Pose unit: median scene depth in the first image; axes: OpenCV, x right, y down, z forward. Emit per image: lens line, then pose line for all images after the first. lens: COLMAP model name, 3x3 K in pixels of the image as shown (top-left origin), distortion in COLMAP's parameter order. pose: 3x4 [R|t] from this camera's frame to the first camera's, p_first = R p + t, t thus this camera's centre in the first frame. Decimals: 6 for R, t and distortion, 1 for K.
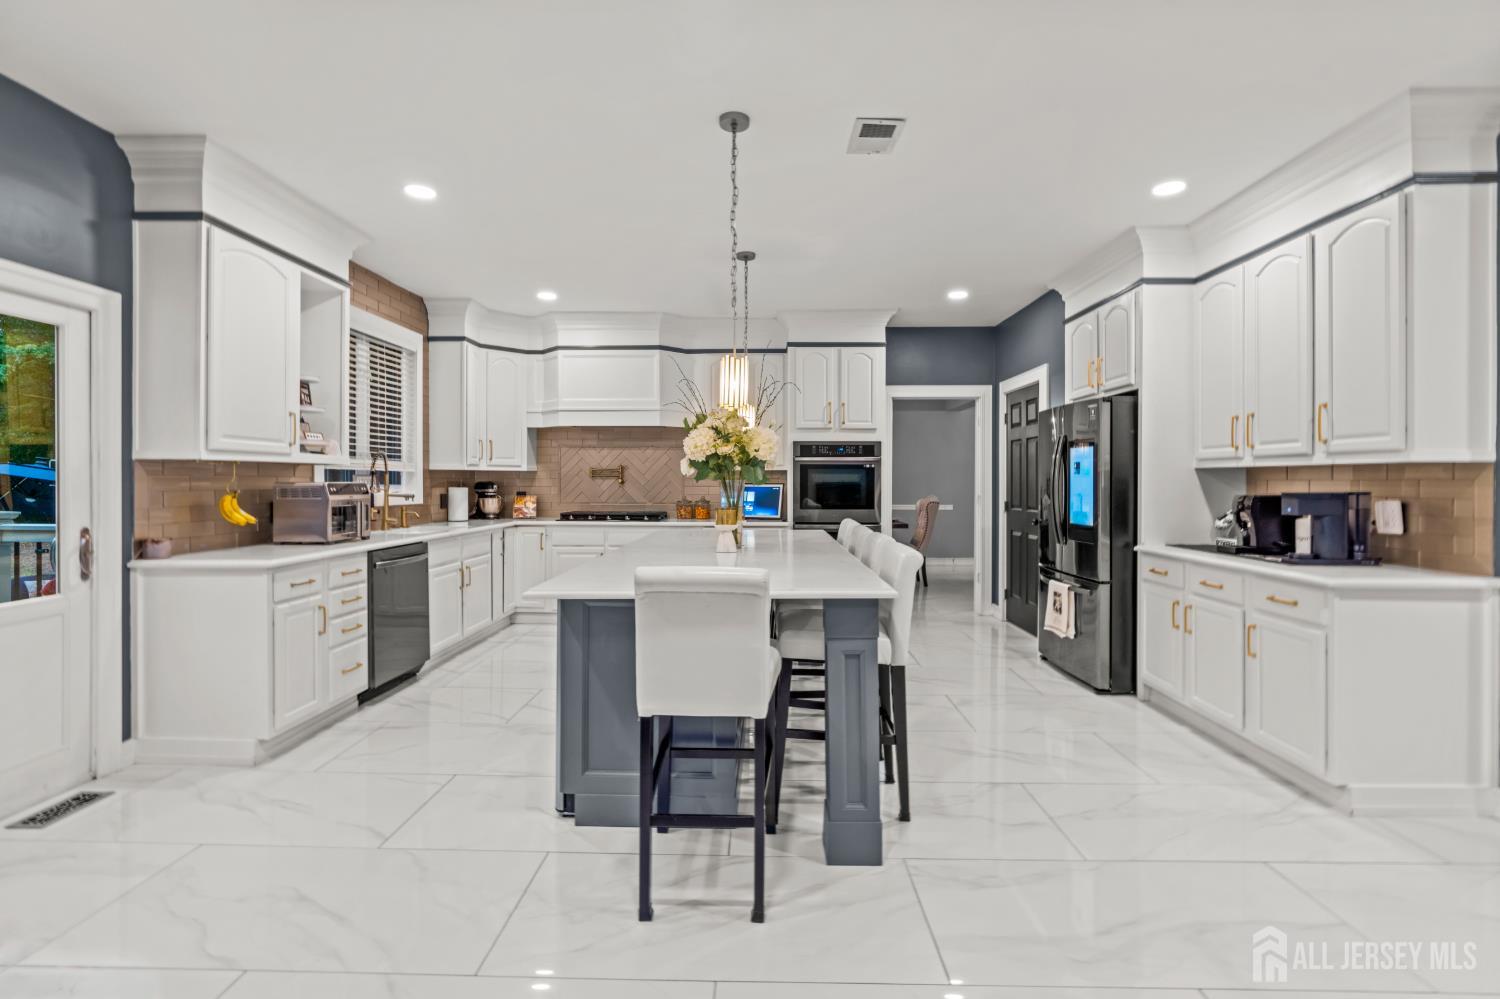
lens RADIAL K [[699.5, 0, 744.8], [0, 699.5, 488.3], [0, 0, 1]] dist [-0.002450, 0.000457]
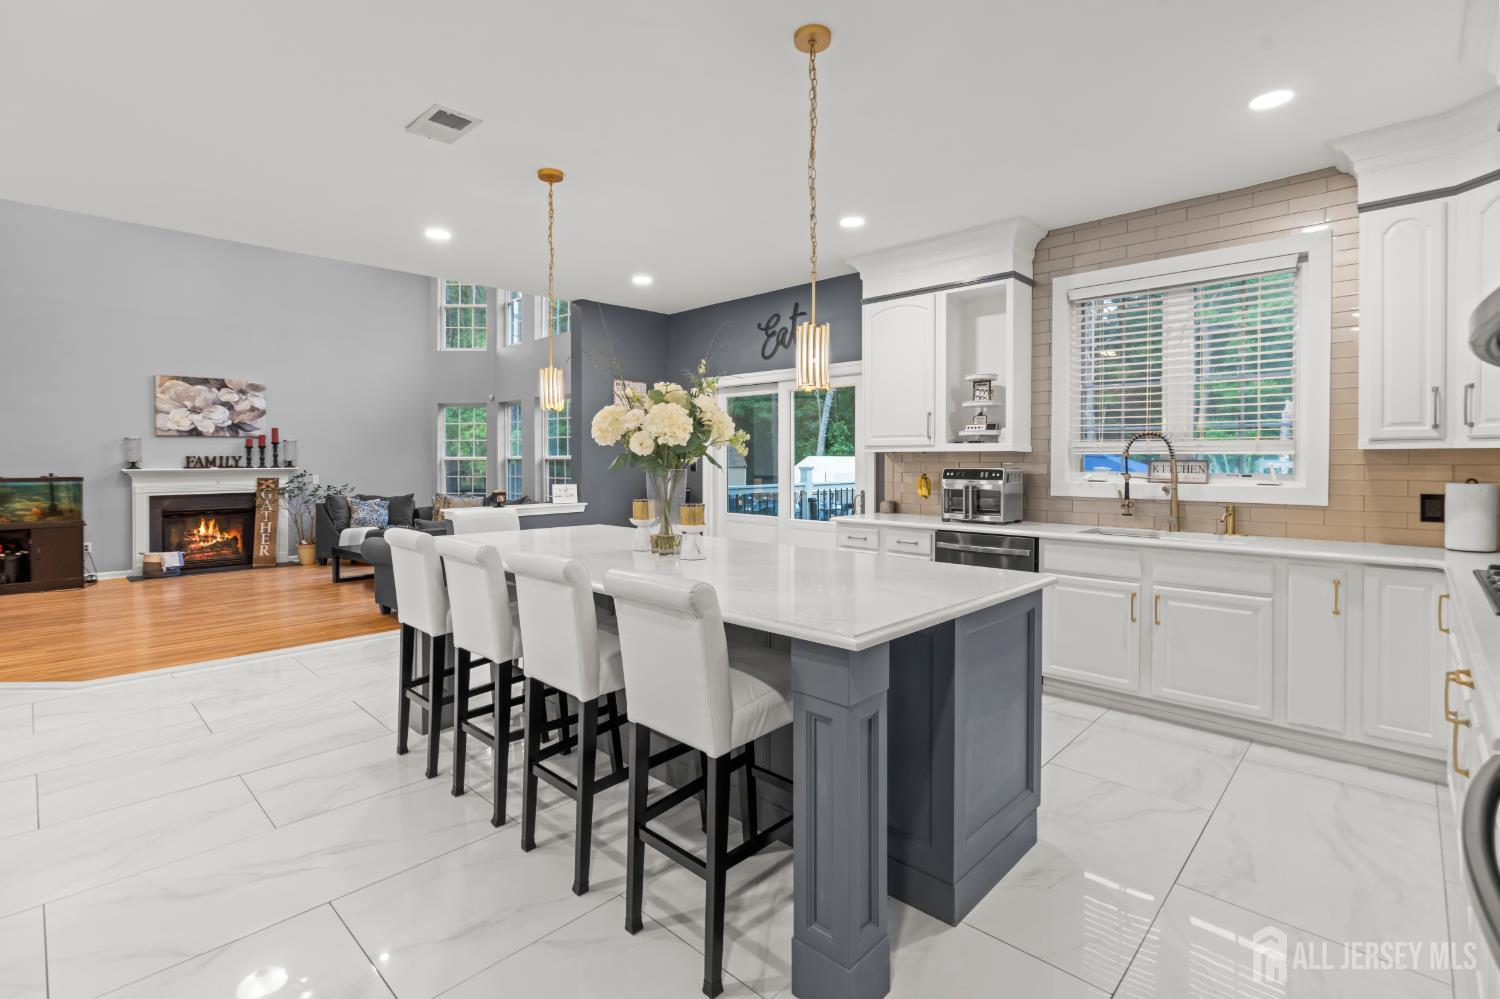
lens RADIAL K [[699.5, 0, 726.4], [0, 699.5, 458.7], [0, 0, 1]] dist [-0.002450, 0.000457]
pose [[-0.685241, 0.001165, -0.728316, 0.320168], [-0.006741, 0.999946, 0.007942, -0.019533], [0.728286, 0.010352, -0.685196, 0.972636]]
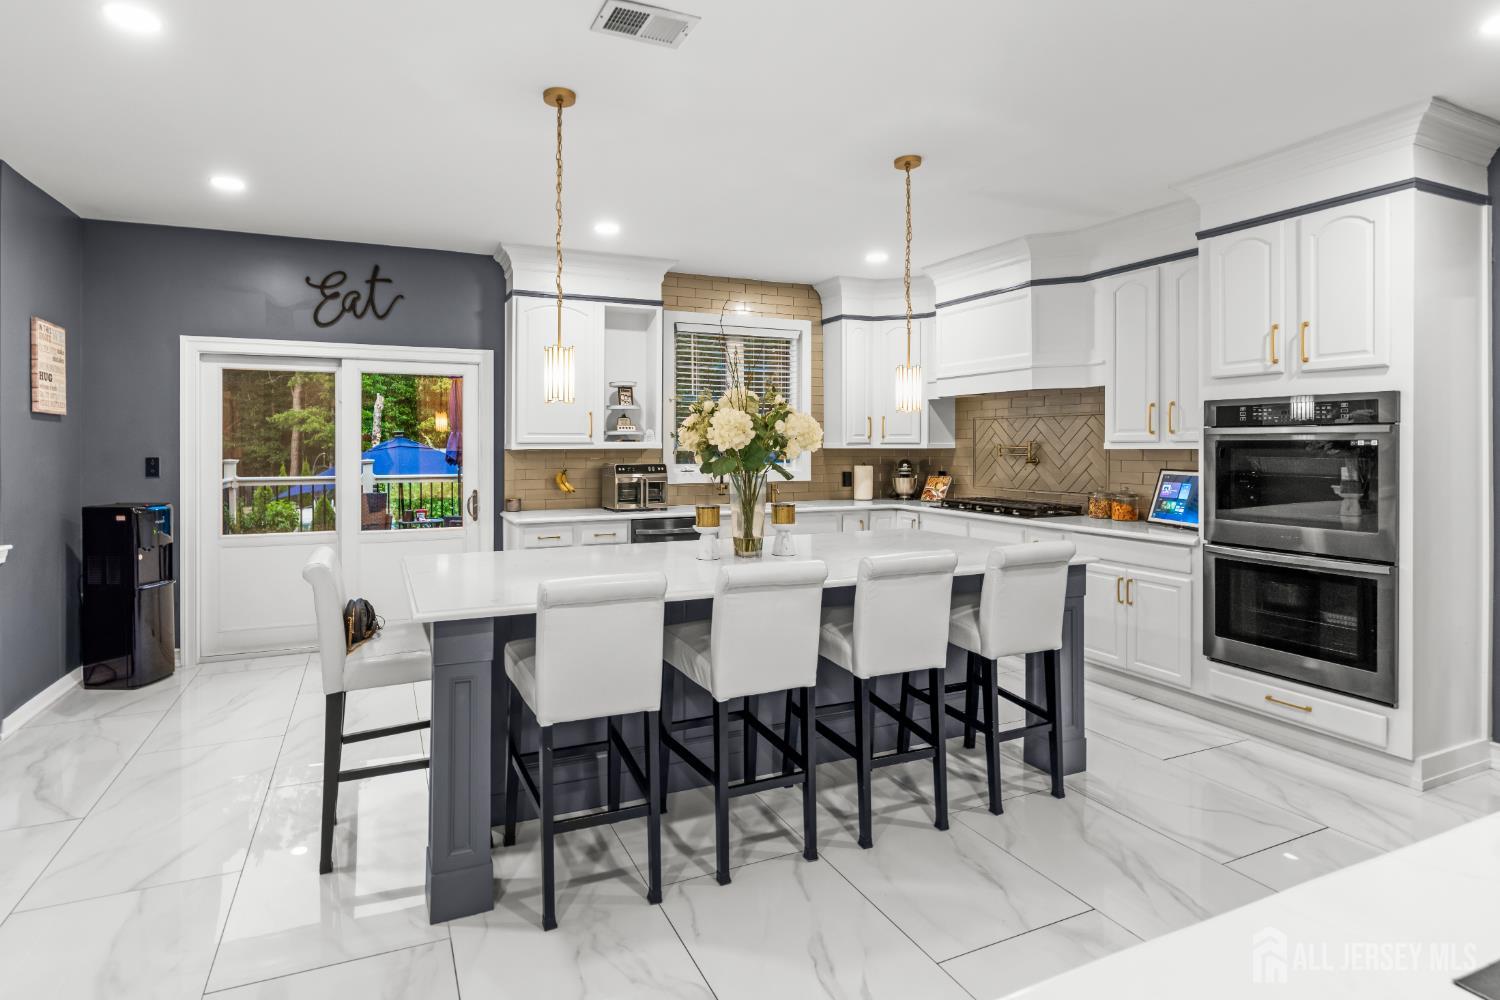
lens RADIAL K [[747.4, 0, 690.7], [0, 747.4, 445.4], [0, 0, 1]] dist [-0.004260, -0.000185]
pose [[0.404882, -0.000371, -0.914369, 0.462251], [-0.006903, 0.999970, -0.003463, -0.024809], [0.914343, 0.007714, 0.404867, 0.357443]]
